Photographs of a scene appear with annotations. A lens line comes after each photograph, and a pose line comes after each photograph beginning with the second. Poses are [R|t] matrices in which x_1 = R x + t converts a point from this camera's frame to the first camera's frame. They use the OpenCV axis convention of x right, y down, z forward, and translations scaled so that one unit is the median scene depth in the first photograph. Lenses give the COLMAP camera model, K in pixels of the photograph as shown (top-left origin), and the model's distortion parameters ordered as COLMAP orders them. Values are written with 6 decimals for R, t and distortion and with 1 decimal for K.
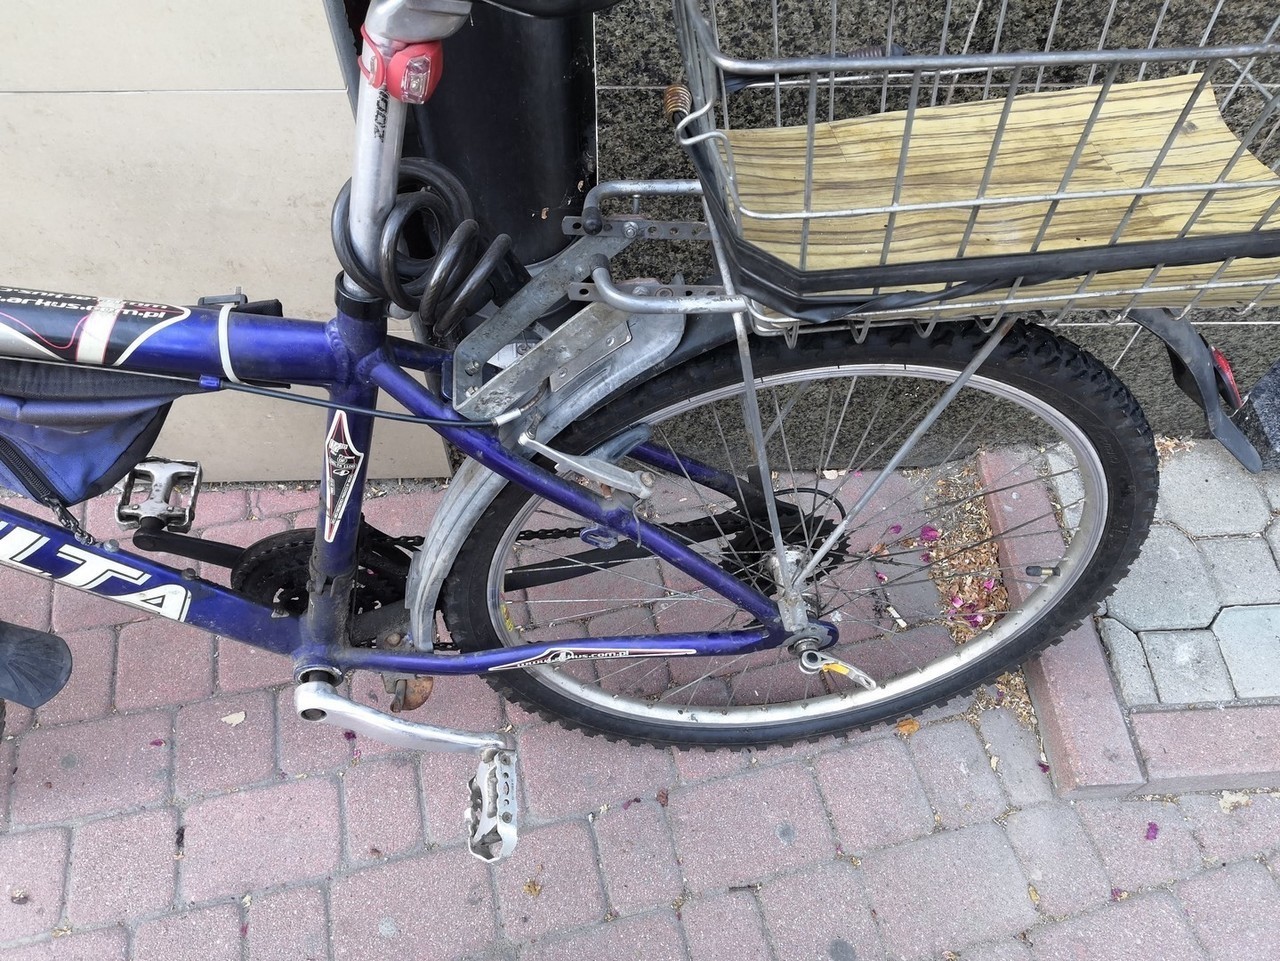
lens RADIAL K [[932.4, 0, 641.8], [0, 932.4, 465.4], [0, 0, 1]] dist [0.040104, -0.053329]
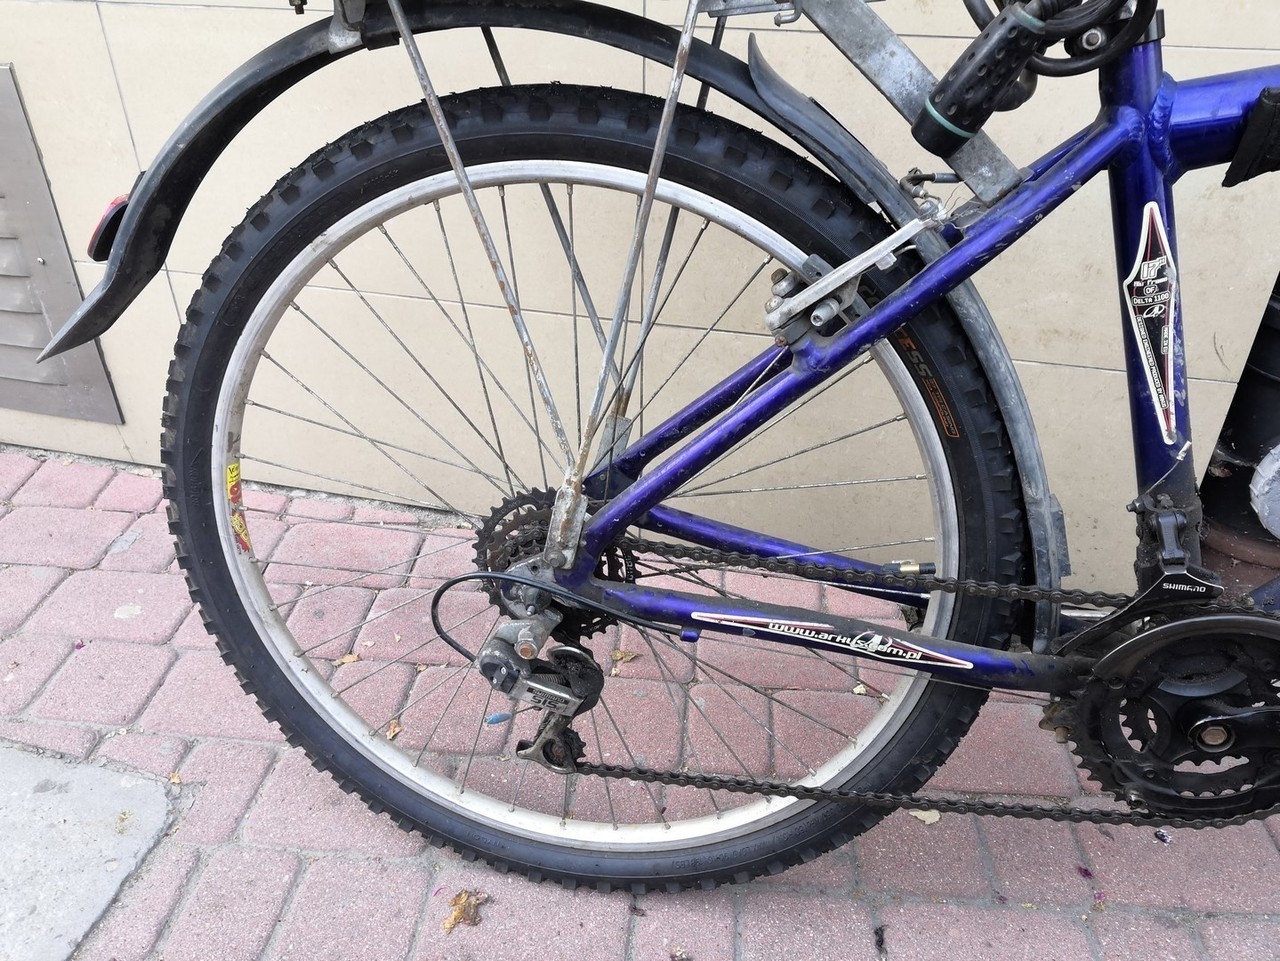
lens RADIAL K [[932.4, 0, 650.9], [0, 932.4, 490.0], [0, 0, 1]] dist [0.040104, -0.053329]
pose [[0.961842, 0.141720, -0.234042, -0.554439], [-0.226660, 0.891842, -0.391463, 0.419442], [0.153251, 0.429574, 0.889933, 0.157047]]
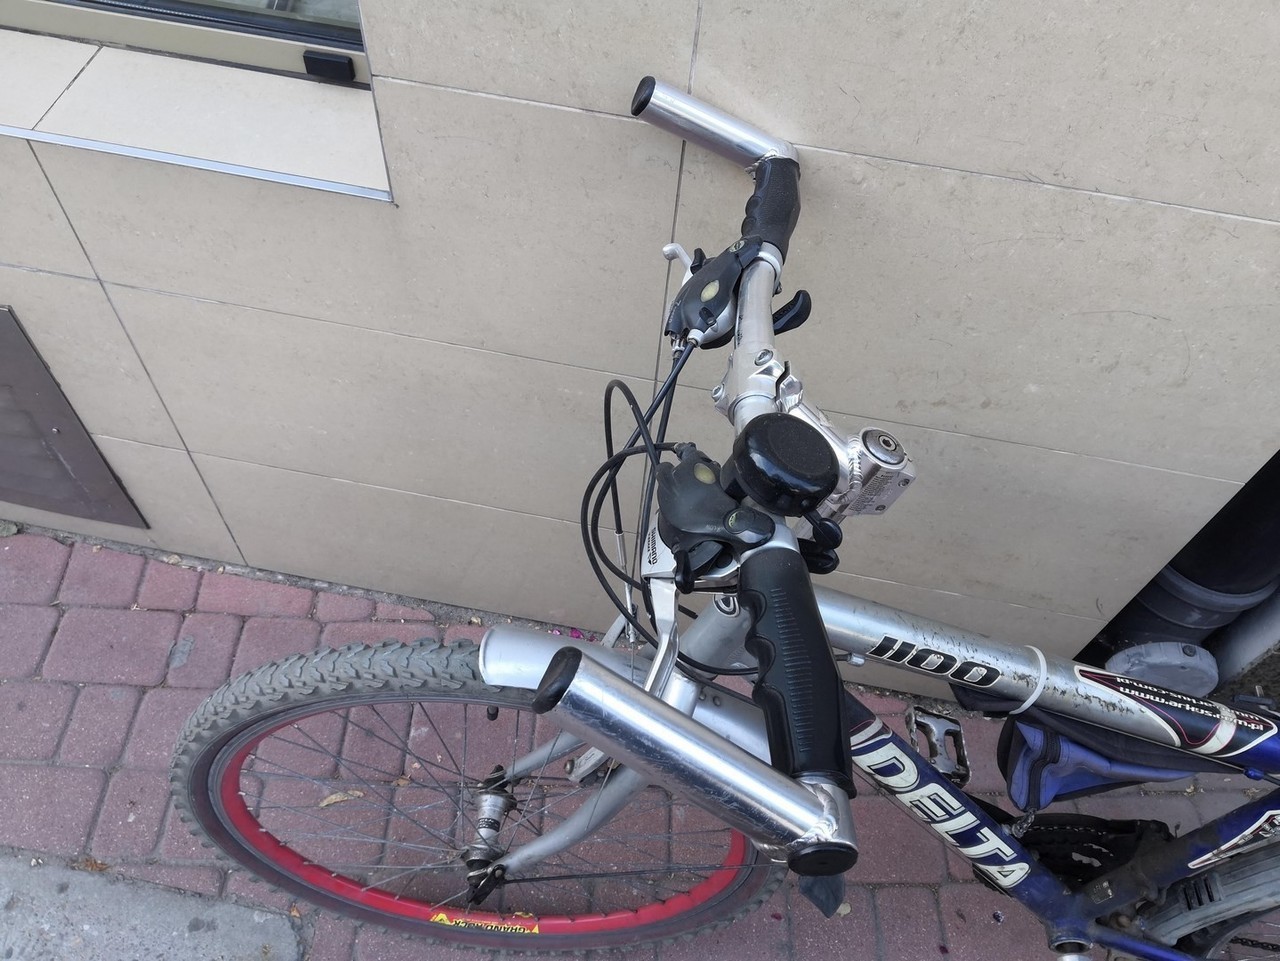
lens RADIAL K [[932.4, 0, 624.2], [0, 932.4, 441.1], [0, 0, 1]] dist [0.040104, -0.053329]
pose [[0.976967, 0.190876, -0.095407, -0.752918], [-0.198045, 0.977524, -0.072287, -0.156768], [0.079465, 0.089517, 0.992810, -0.194629]]
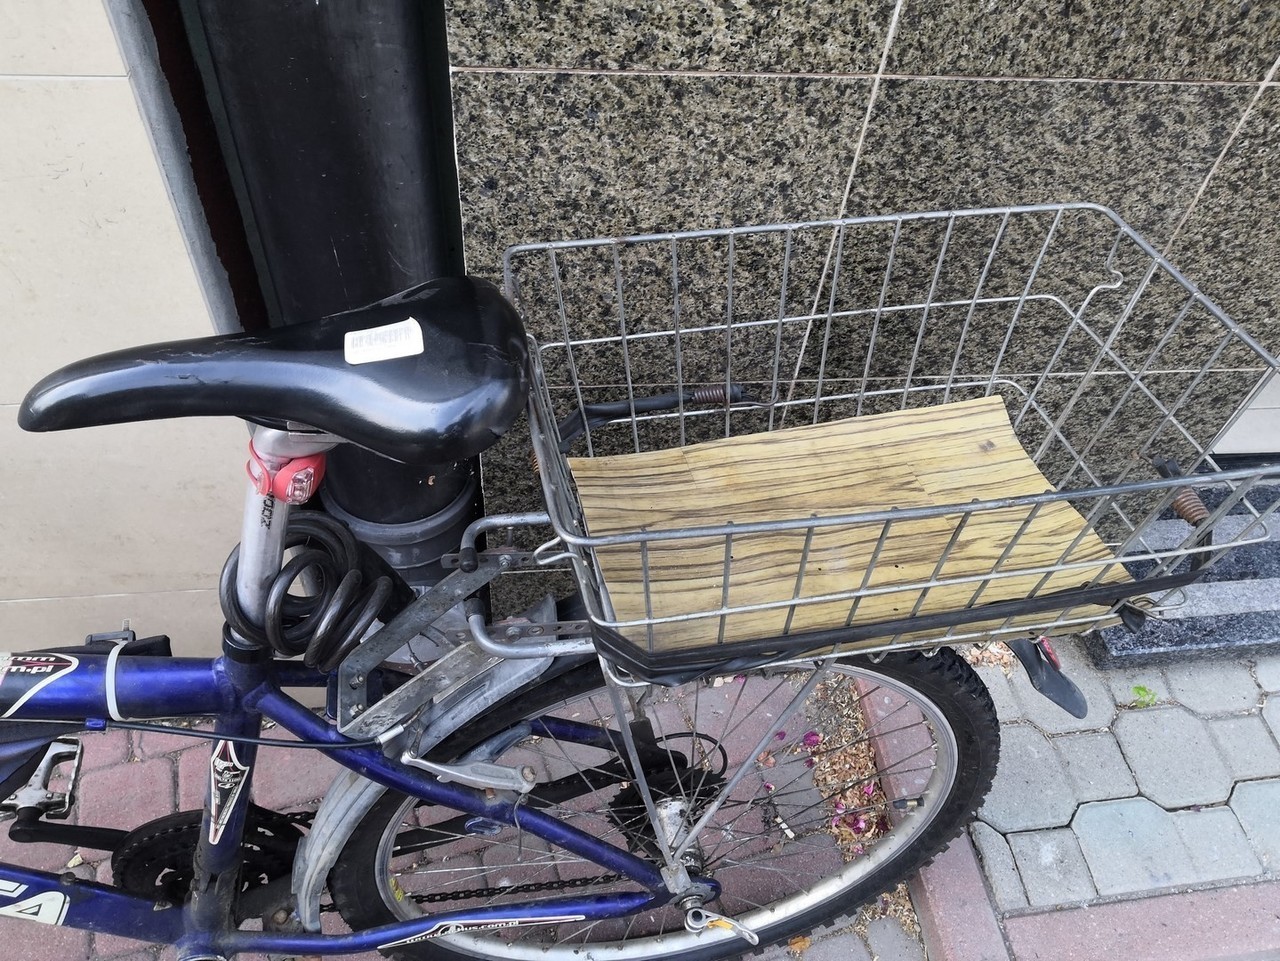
lens RADIAL K [[932.4, 0, 636.7], [0, 932.4, 466.2], [0, 0, 1]] dist [0.040104, -0.053329]
pose [[0.994971, -0.027603, 0.096284, 0.024217], [0.038647, 0.992637, -0.114795, -0.140660], [-0.092407, 0.117939, 0.988712, -0.065914]]
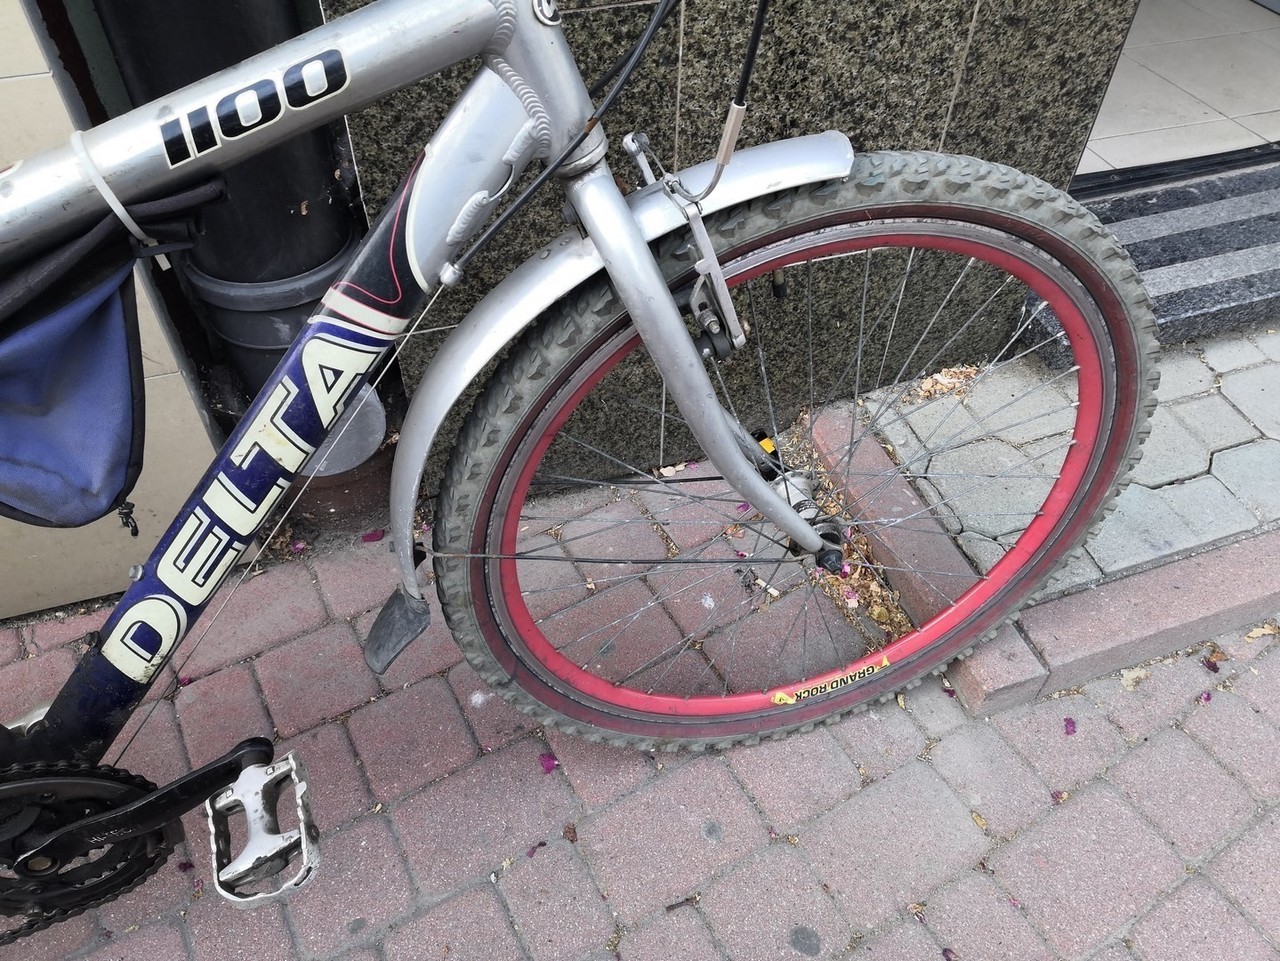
lens RADIAL K [[932.4, 0, 629.4], [0, 932.4, 477.8], [0, 0, 1]] dist [0.040104, -0.053329]
pose [[0.961800, -0.206842, 0.179325, -0.013703], [0.233536, 0.961740, -0.143241, 0.181765], [-0.142836, 0.179648, 0.973306, 0.079980]]
